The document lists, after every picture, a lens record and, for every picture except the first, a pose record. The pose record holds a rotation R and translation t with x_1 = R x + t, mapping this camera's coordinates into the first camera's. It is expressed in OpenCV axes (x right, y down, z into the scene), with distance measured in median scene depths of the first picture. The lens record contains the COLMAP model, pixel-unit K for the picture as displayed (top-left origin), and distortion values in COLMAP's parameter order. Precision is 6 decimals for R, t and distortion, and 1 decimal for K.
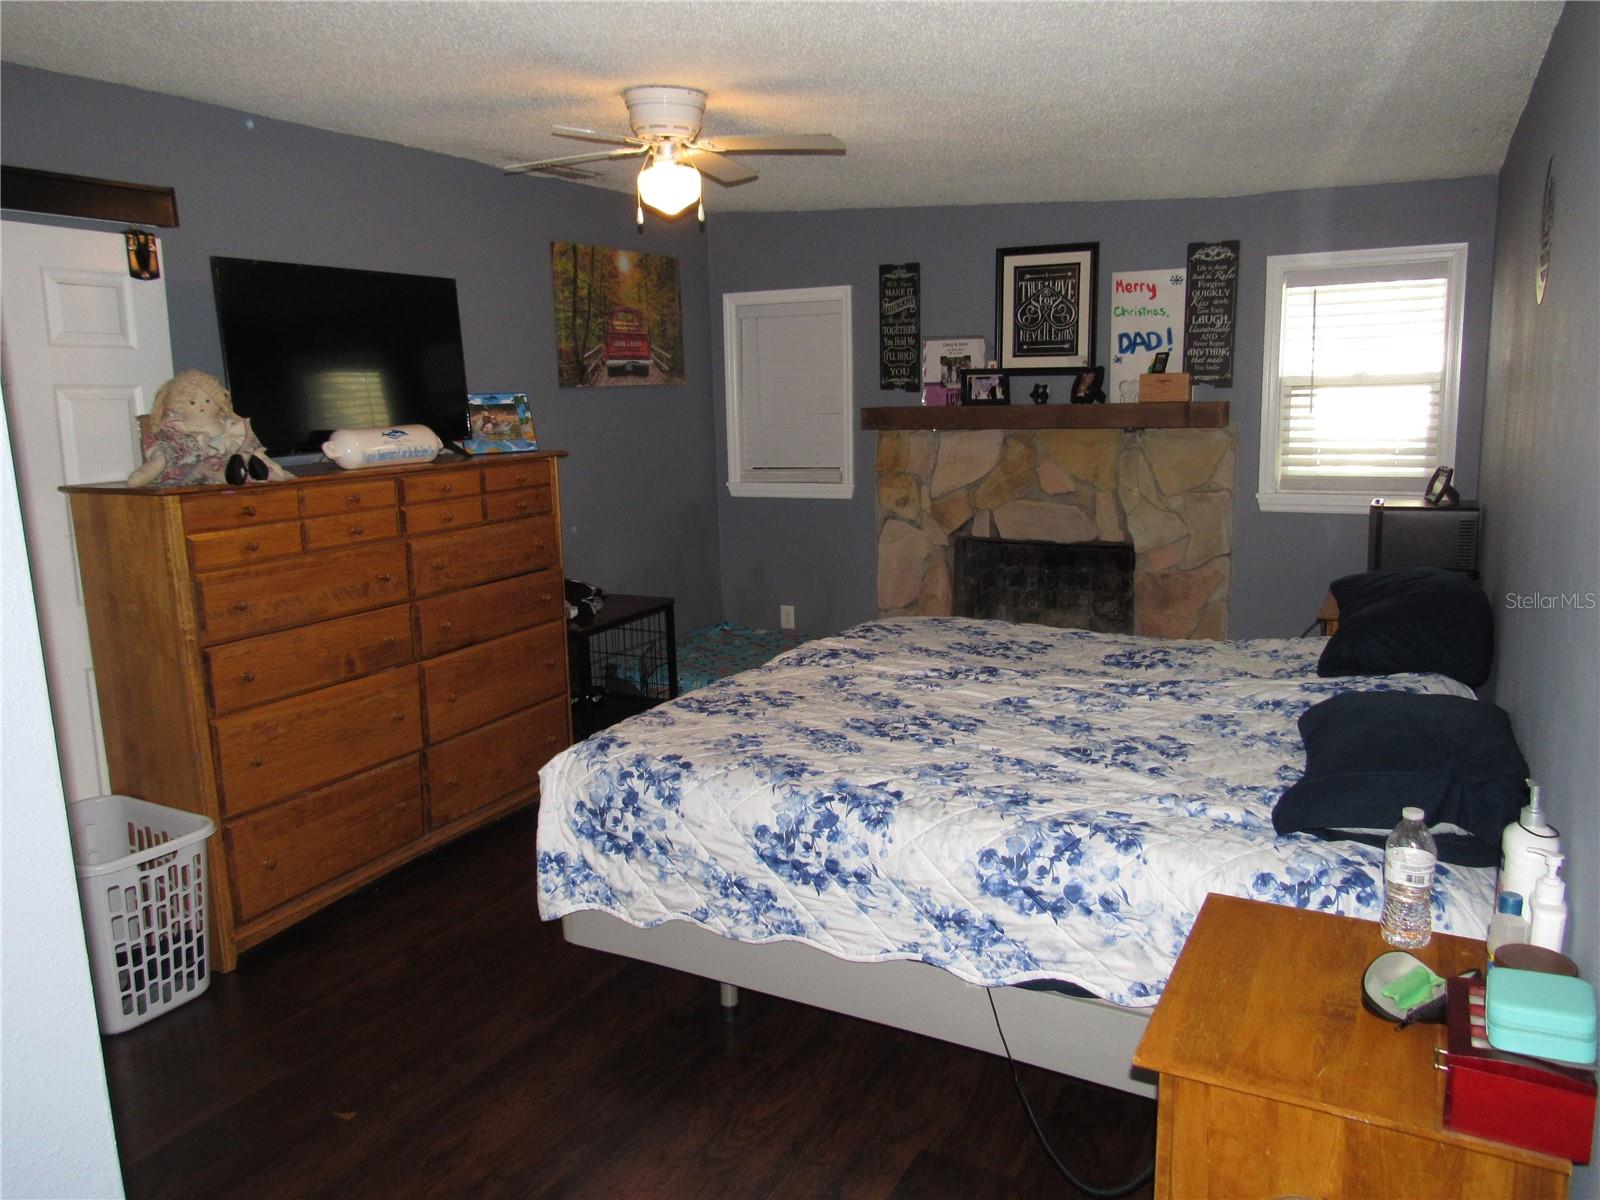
lens RADIAL K [[1145.9, 0, 800.1], [0, 1145.9, 603.7], [0, 0, 1]] dist [-0.027505, -0.000184]
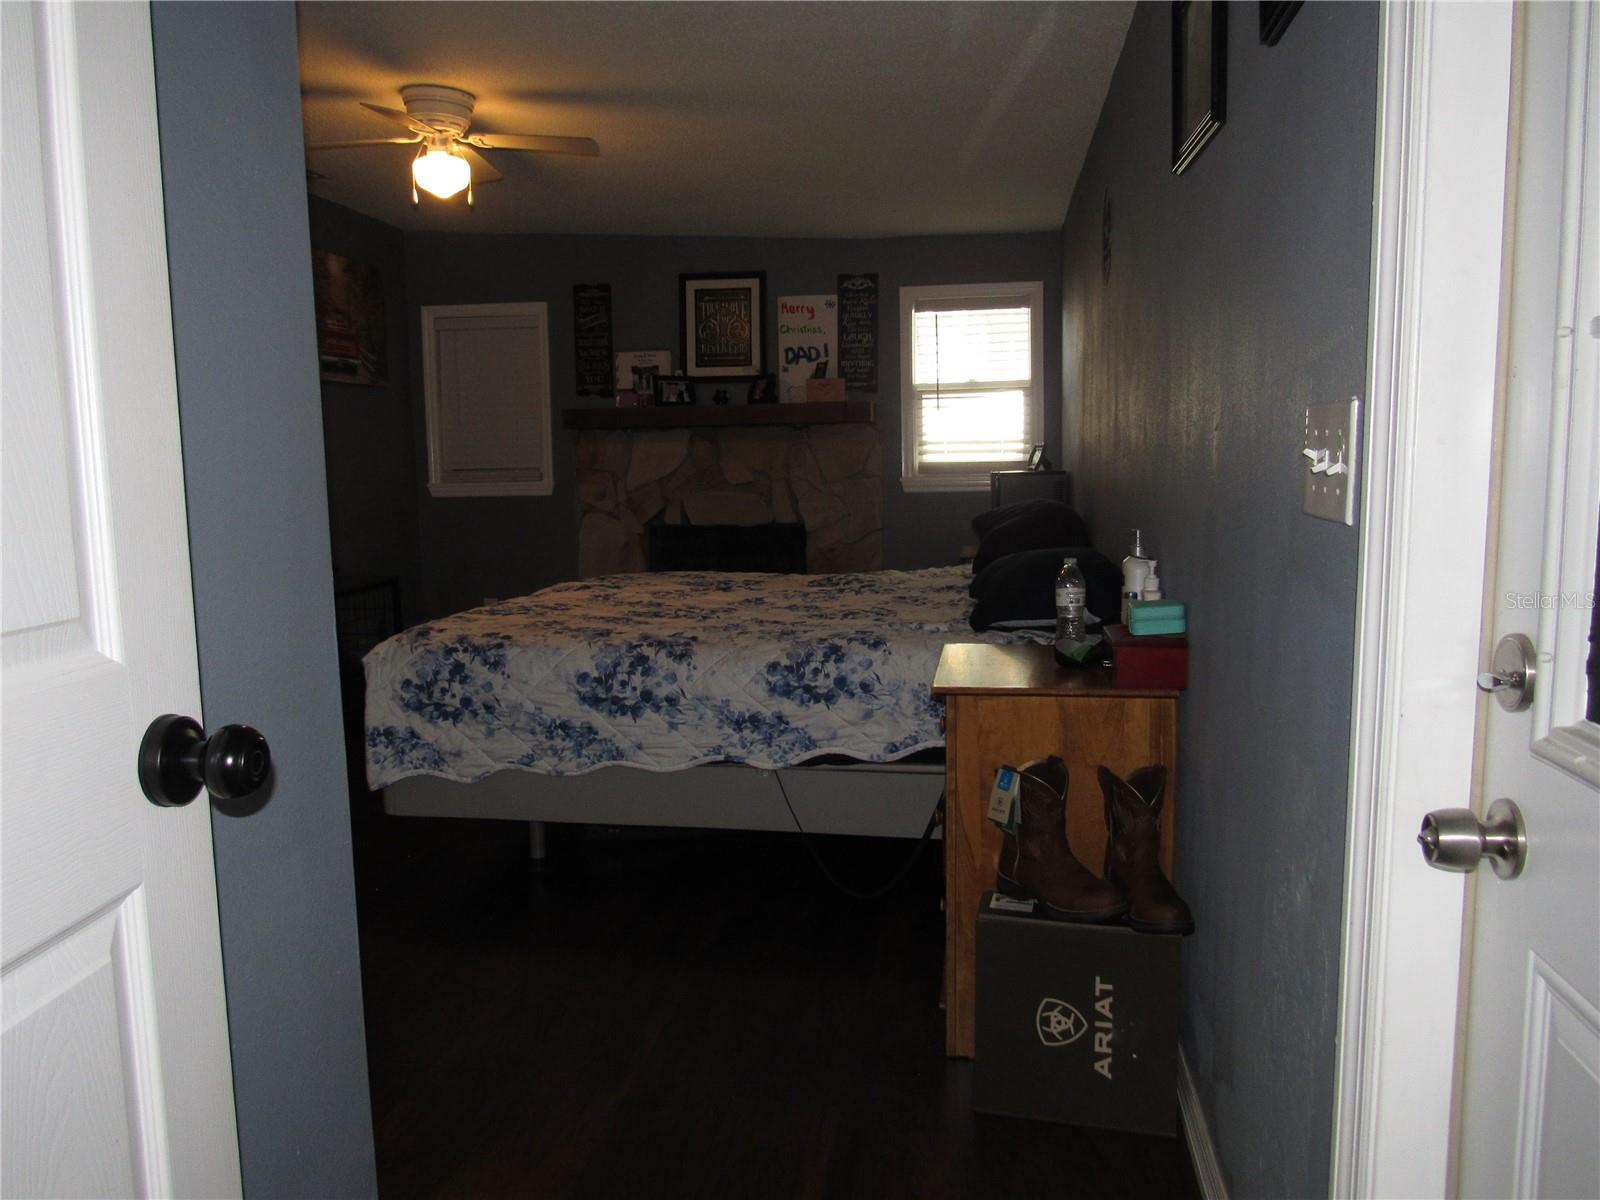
lens RADIAL K [[1145.9, 0, 803.9], [0, 1145.9, 605.2], [0, 0, 1]] dist [-0.027505, -0.000184]
pose [[0.943612, -0.031188, 0.329580, -0.106245], [0.053032, 0.996936, -0.057497, 0.103029], [-0.326777, 0.071733, 0.942375, -0.116462]]
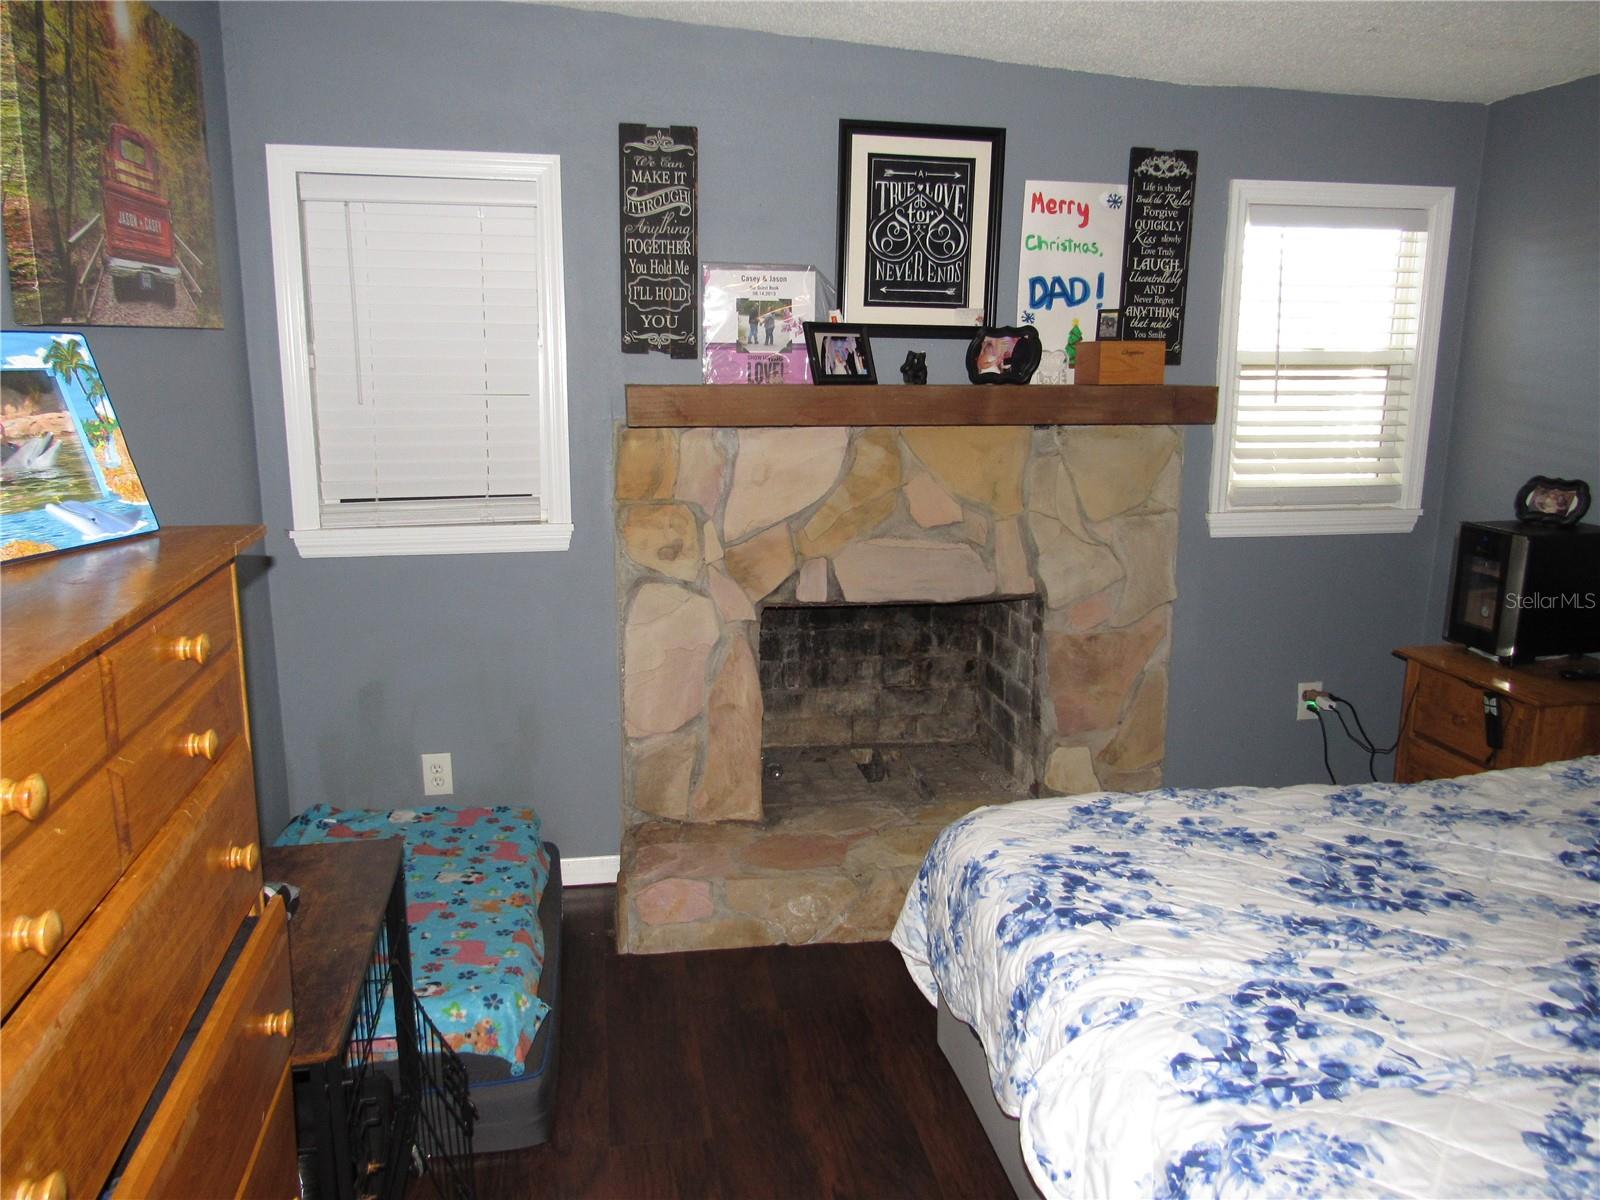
lens RADIAL K [[1145.9, 0, 800.6], [0, 1145.9, 604.1], [0, 0, 1]] dist [-0.027505, -0.000184]
pose [[0.779578, -0.105526, 0.617351, -0.245463], [0.090054, 0.994347, 0.056249, -0.101310], [-0.619797, 0.011744, 0.784675, 0.580728]]
